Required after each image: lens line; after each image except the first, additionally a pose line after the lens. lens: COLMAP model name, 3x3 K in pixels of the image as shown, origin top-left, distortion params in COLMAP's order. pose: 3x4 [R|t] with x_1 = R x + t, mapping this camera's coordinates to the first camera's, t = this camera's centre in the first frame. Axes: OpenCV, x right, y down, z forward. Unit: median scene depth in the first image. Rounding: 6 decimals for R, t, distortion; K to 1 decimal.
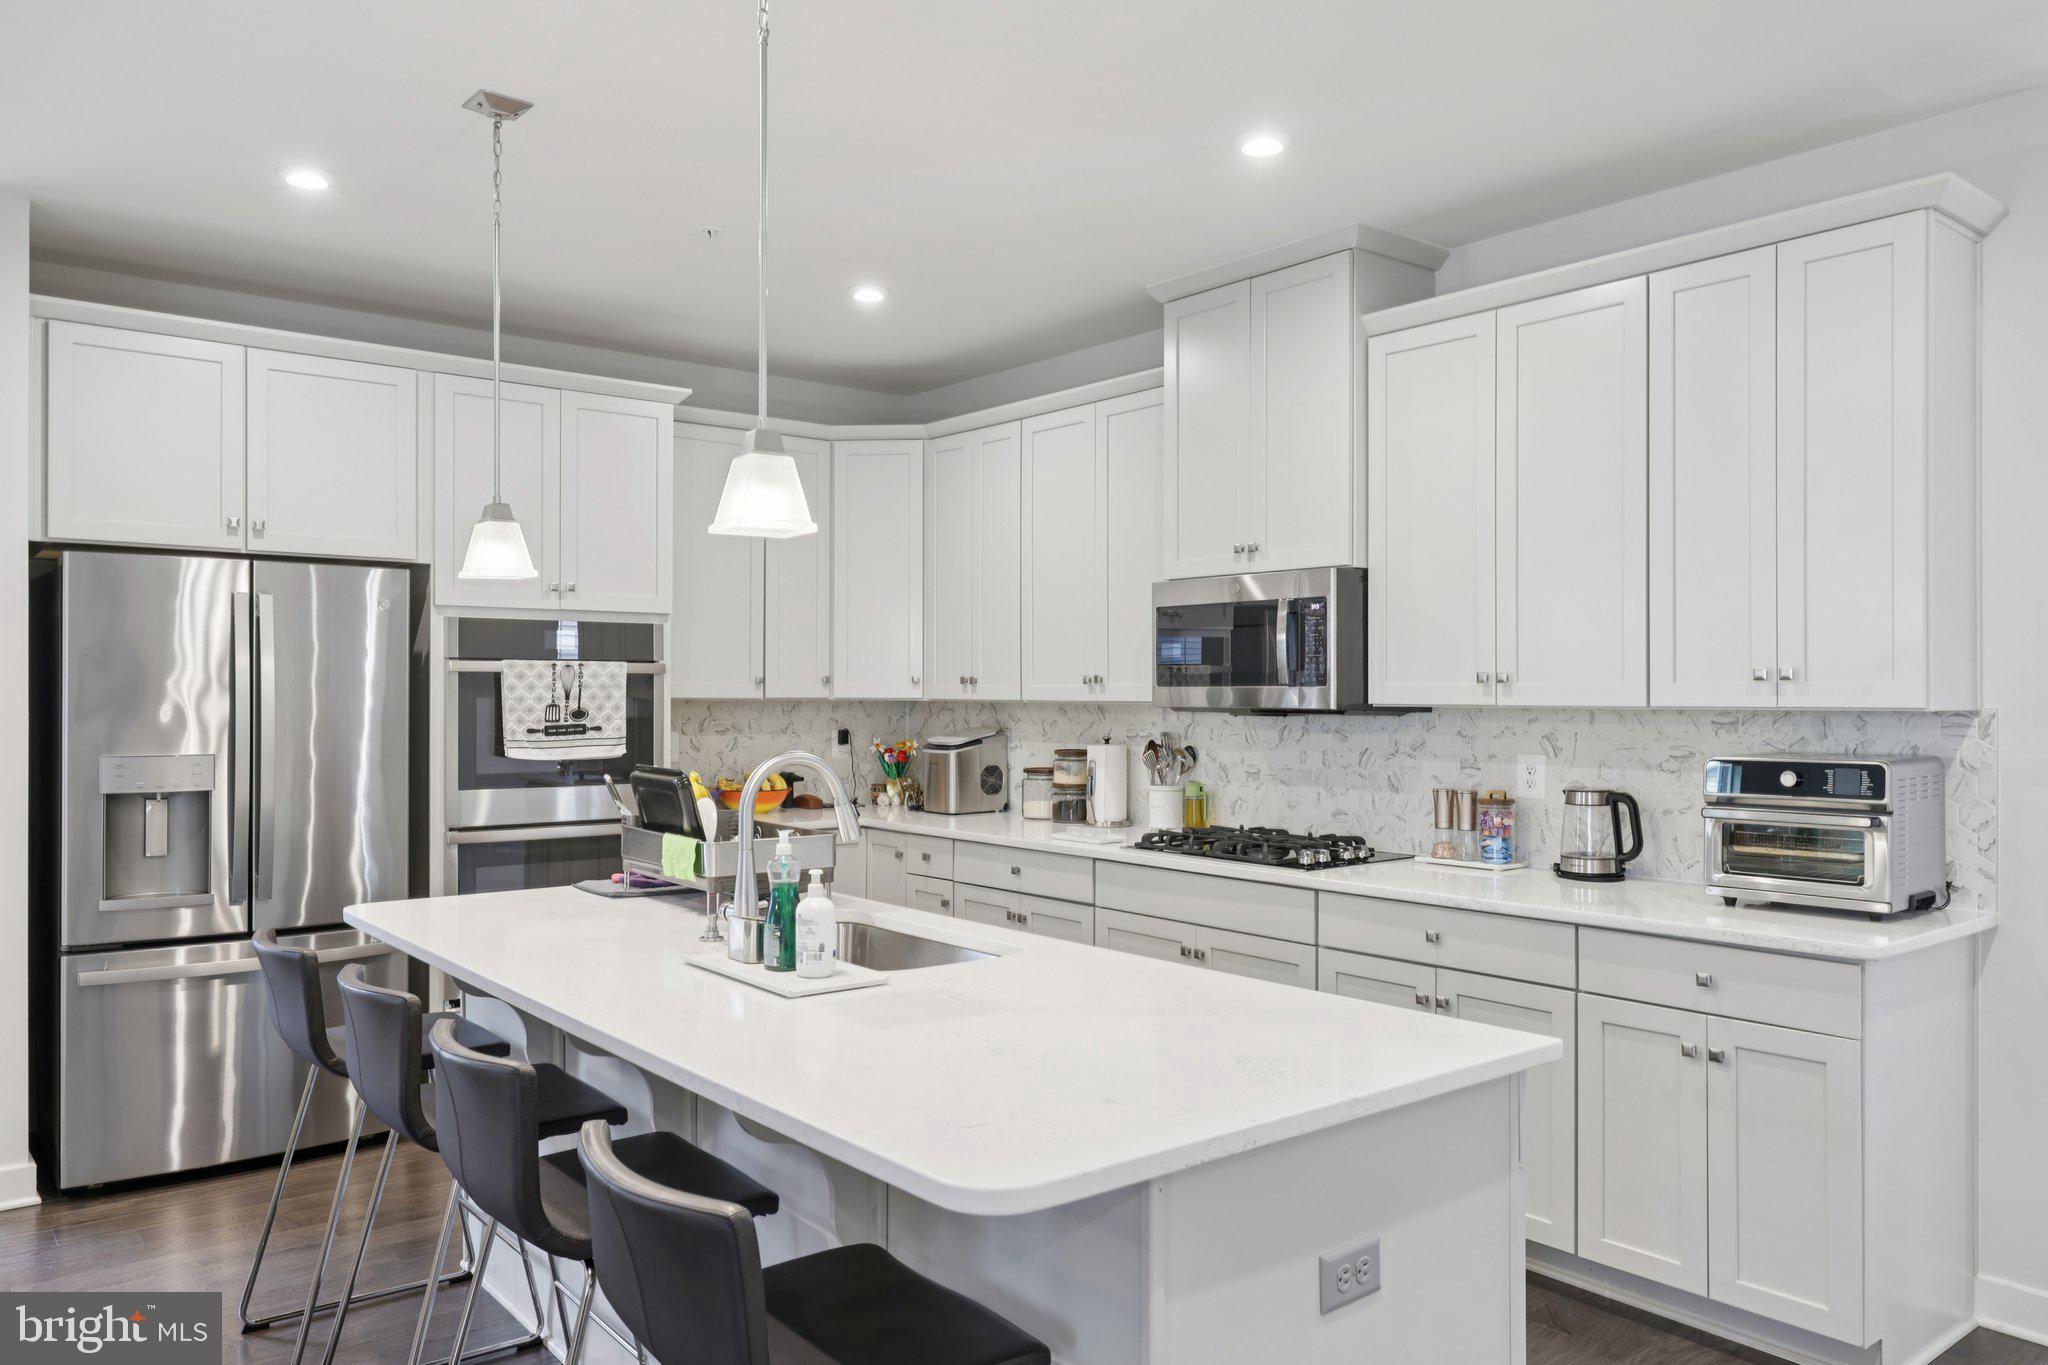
lens RADIAL K [[1497.8, 0, 1012.5], [0, 1497.8, 676.9], [0, 0, 1]] dist [0.005546, 0.000075]
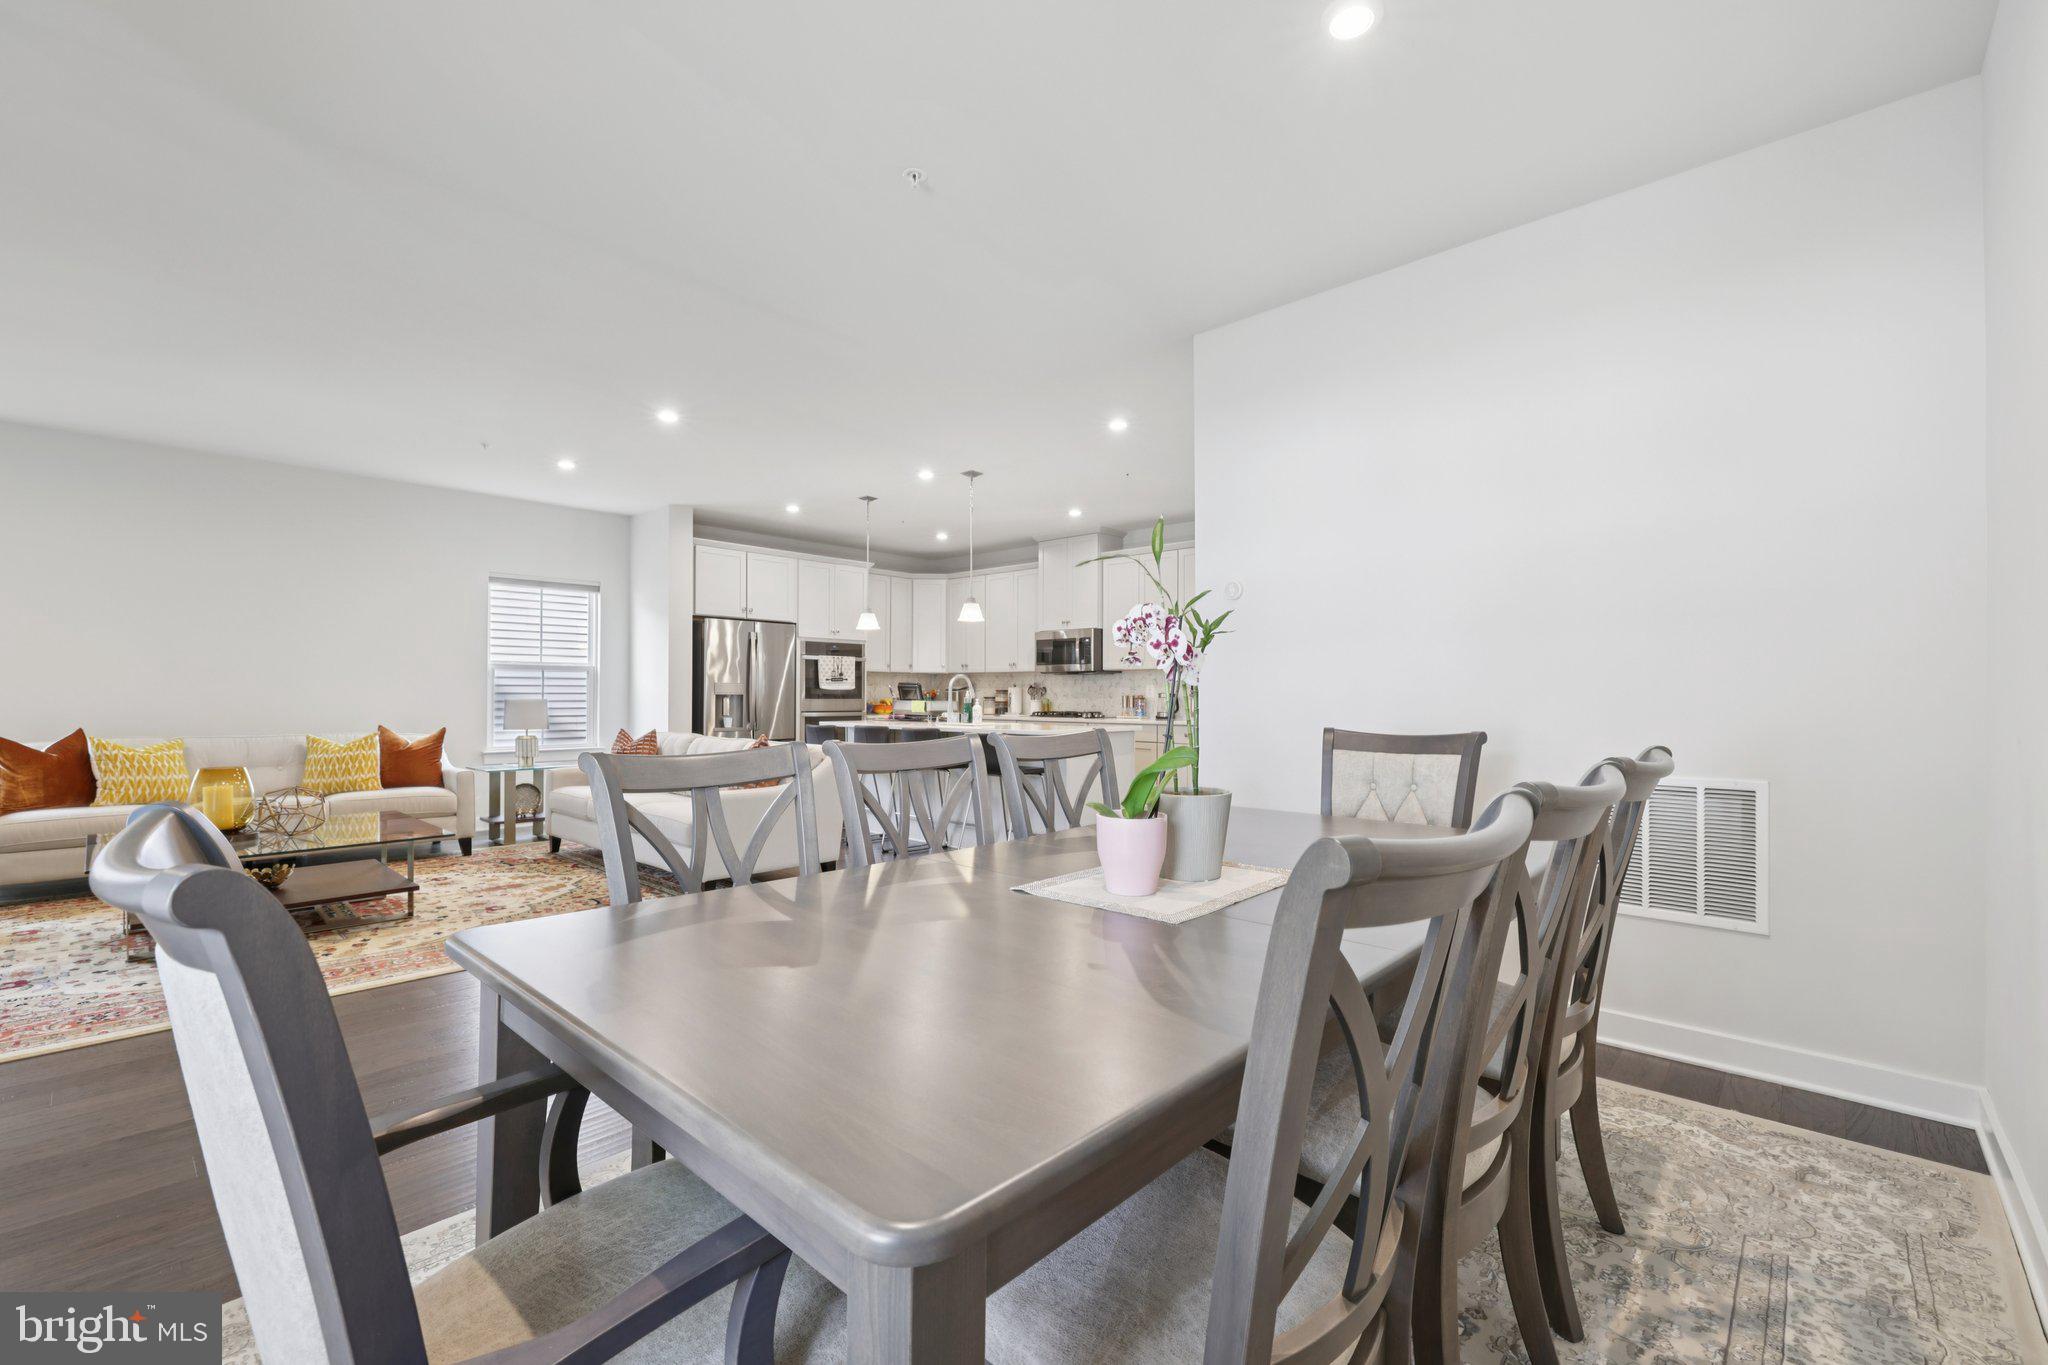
lens RADIAL K [[855.7, 0, 1031.2], [0, 855.7, 690.8], [0, 0, 1]] dist [0.000229, -0.000058]
pose [[0.986874, 0.001944, 0.161482, -0.198656], [-0.002778, 0.999984, 0.004936, 0.049251], [-0.161470, -0.005320, 0.986863, -0.744310]]
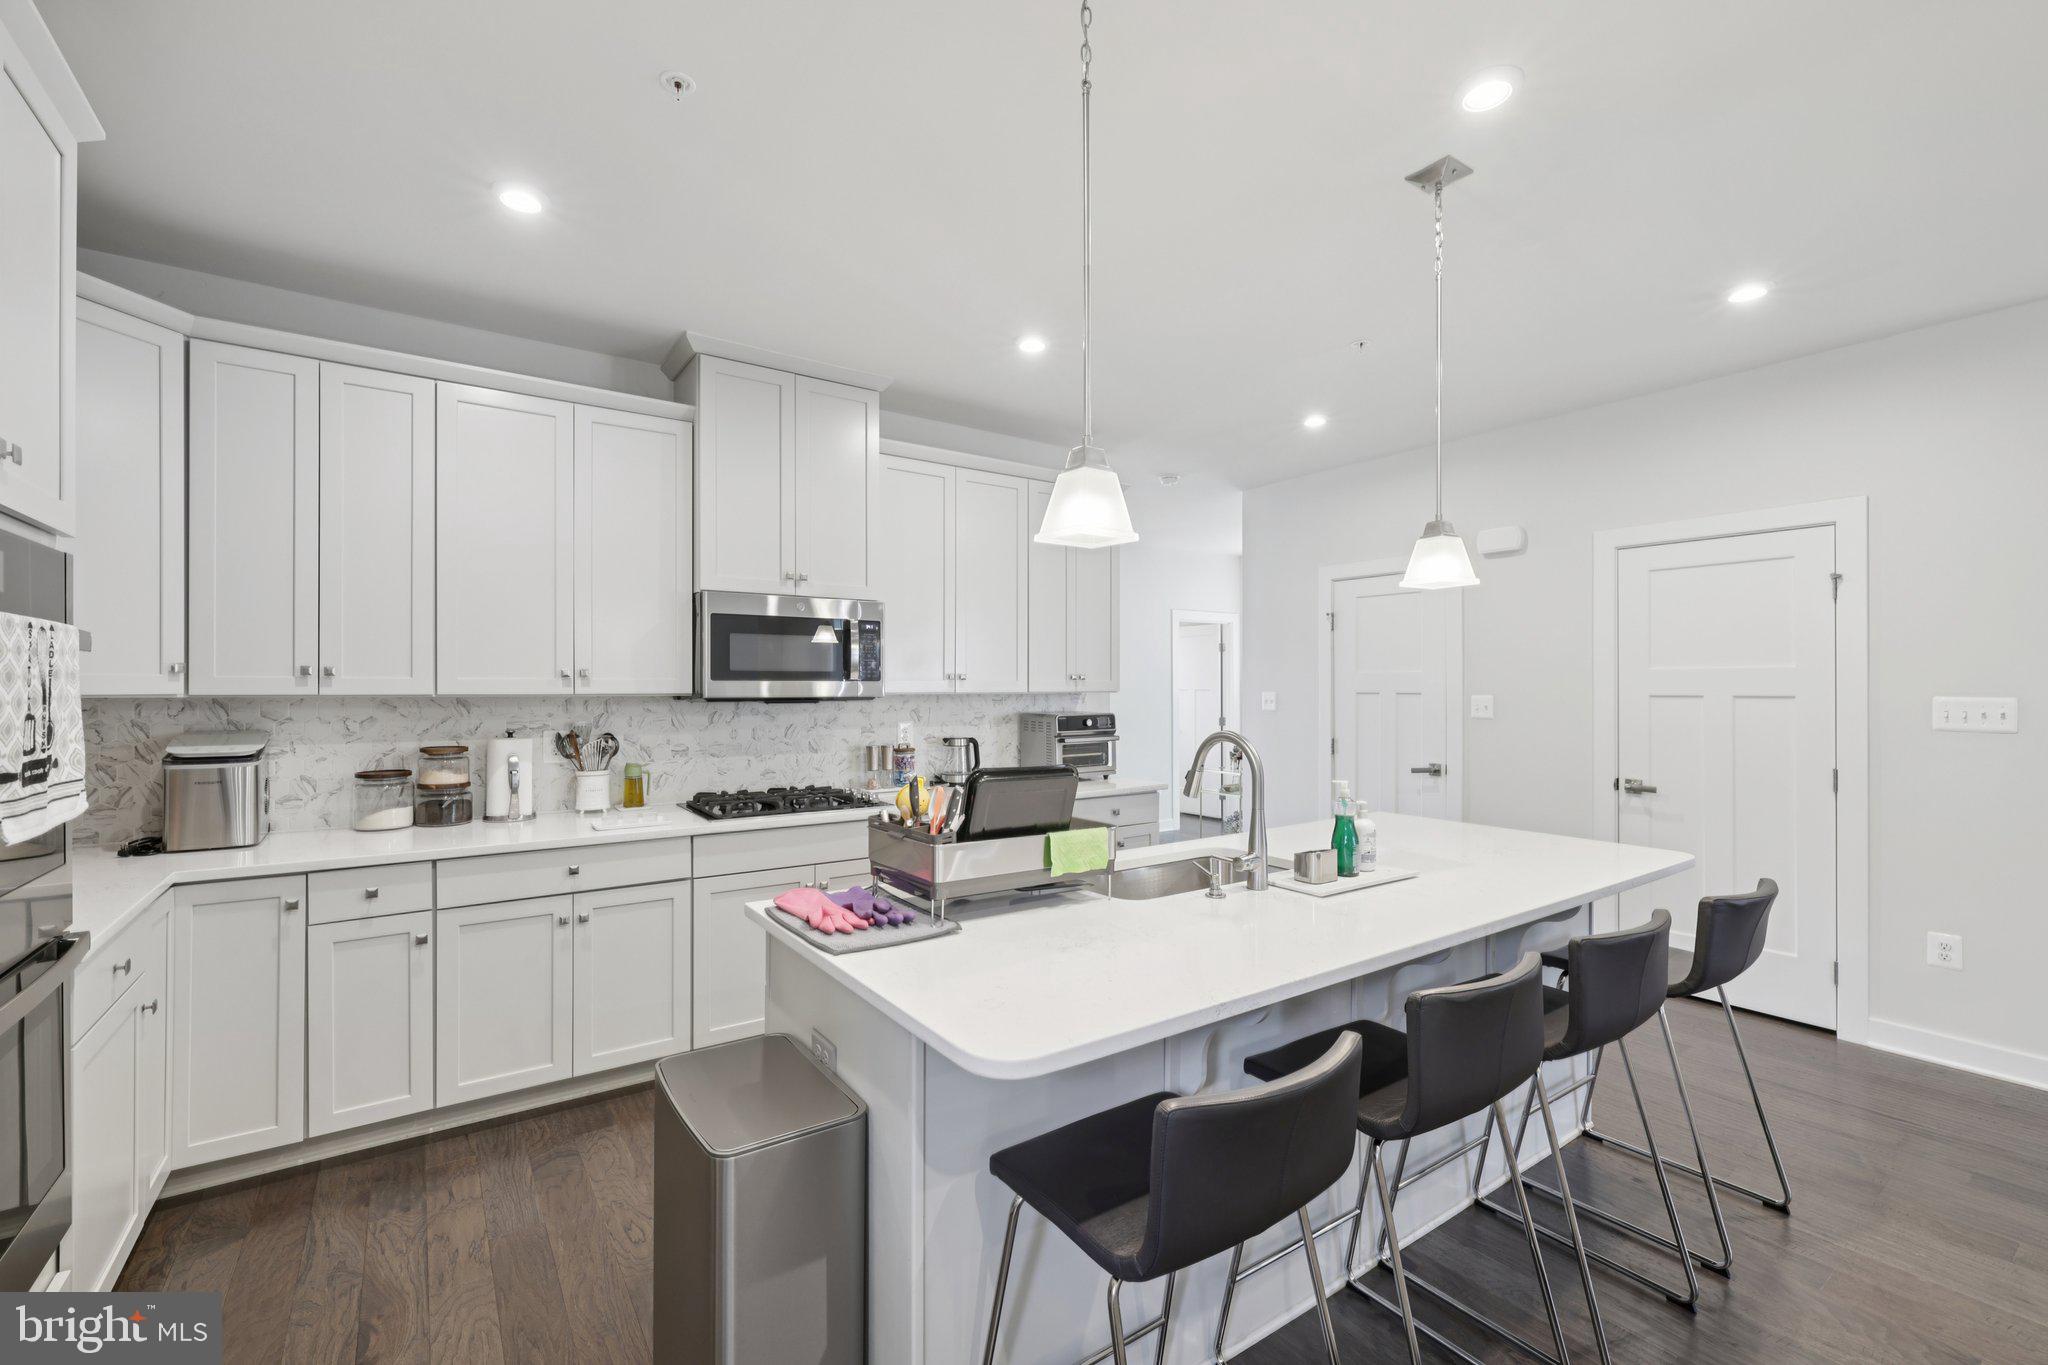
lens RADIAL K [[855.7, 0, 1007.9], [0, 855.7, 686.1], [0, 0, 1]] dist [0.000229, -0.000058]
pose [[0.060058, -0.002127, 0.998193, -0.547057], [-0.010646, 0.999939, 0.002771, 0.006321], [-0.998138, -0.010793, 0.060031, 0.715688]]
